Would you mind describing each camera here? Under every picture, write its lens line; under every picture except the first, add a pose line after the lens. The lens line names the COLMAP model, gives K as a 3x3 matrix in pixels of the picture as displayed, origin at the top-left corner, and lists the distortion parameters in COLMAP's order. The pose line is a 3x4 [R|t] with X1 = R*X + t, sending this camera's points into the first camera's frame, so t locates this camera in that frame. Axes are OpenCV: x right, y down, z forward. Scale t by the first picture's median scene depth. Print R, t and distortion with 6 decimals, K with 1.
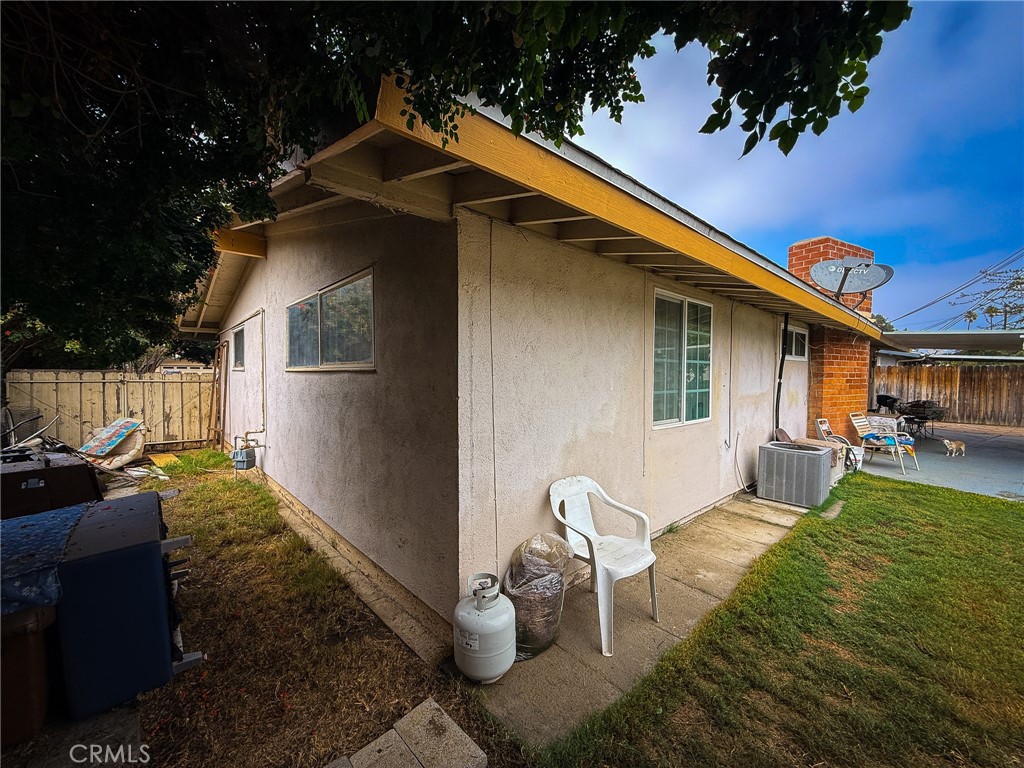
lens RADIAL K [[407.3, 0, 507.9], [0, 407.3, 383.1], [0, 0, 1]] dist [-0.000158, -0.000503]
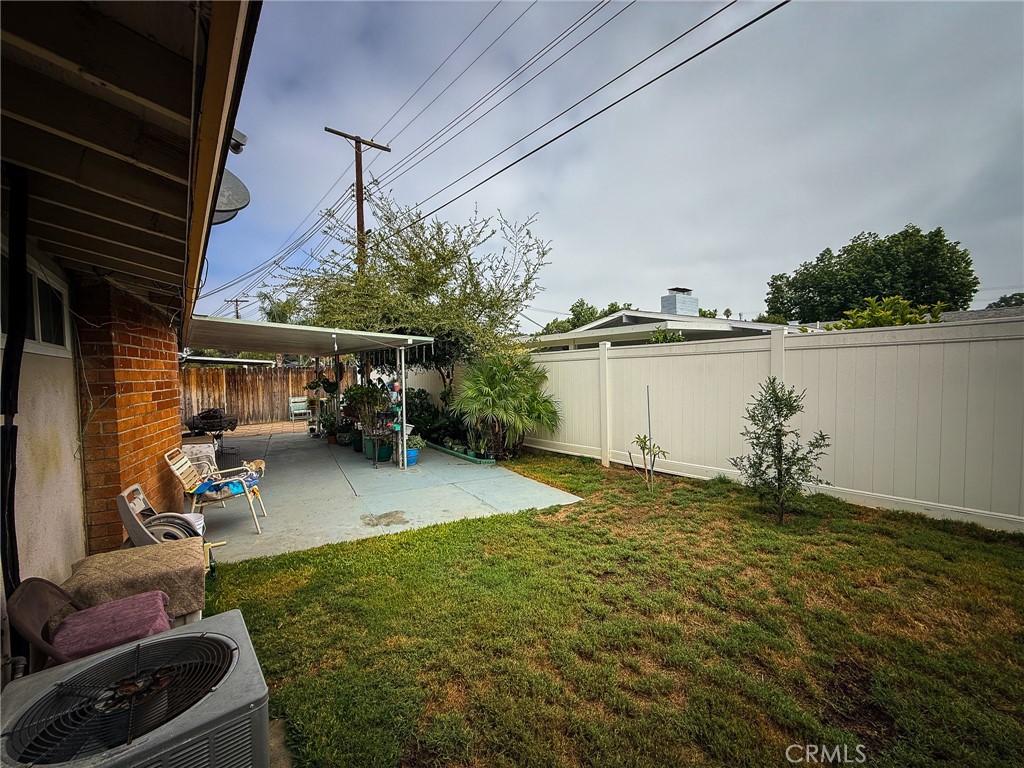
lens RADIAL K [[407.3, 0, 511.7], [0, 407.3, 387.3], [0, 0, 1]] dist [-0.000158, -0.000503]
pose [[0.047715, -0.050699, 0.997573, 0.312933], [0.046172, 0.997755, 0.048500, -0.021345], [-0.997793, 0.043746, 0.049949, 0.492887]]
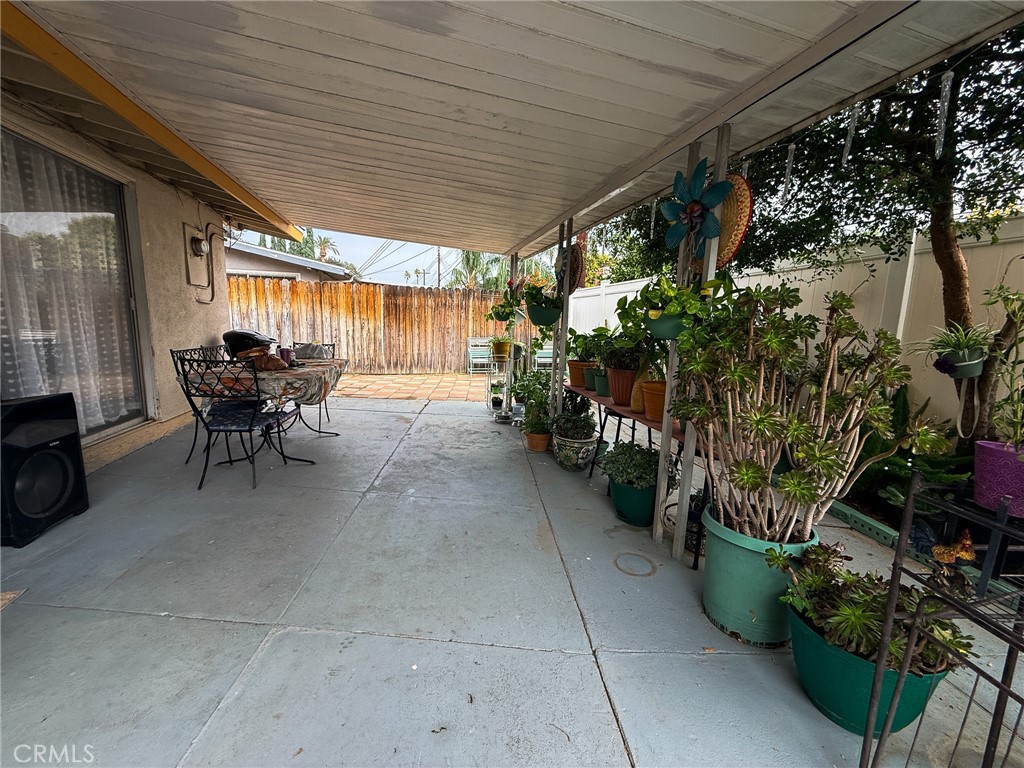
lens RADIAL K [[407.3, 0, 508.1], [0, 407.3, 390.0], [0, 0, 1]] dist [-0.000158, -0.000503]
pose [[0.467797, -0.136565, 0.873221, 1.145379], [-0.002289, 0.987800, 0.155710, 0.036678], [-0.883833, -0.074840, 0.461778, 0.955643]]
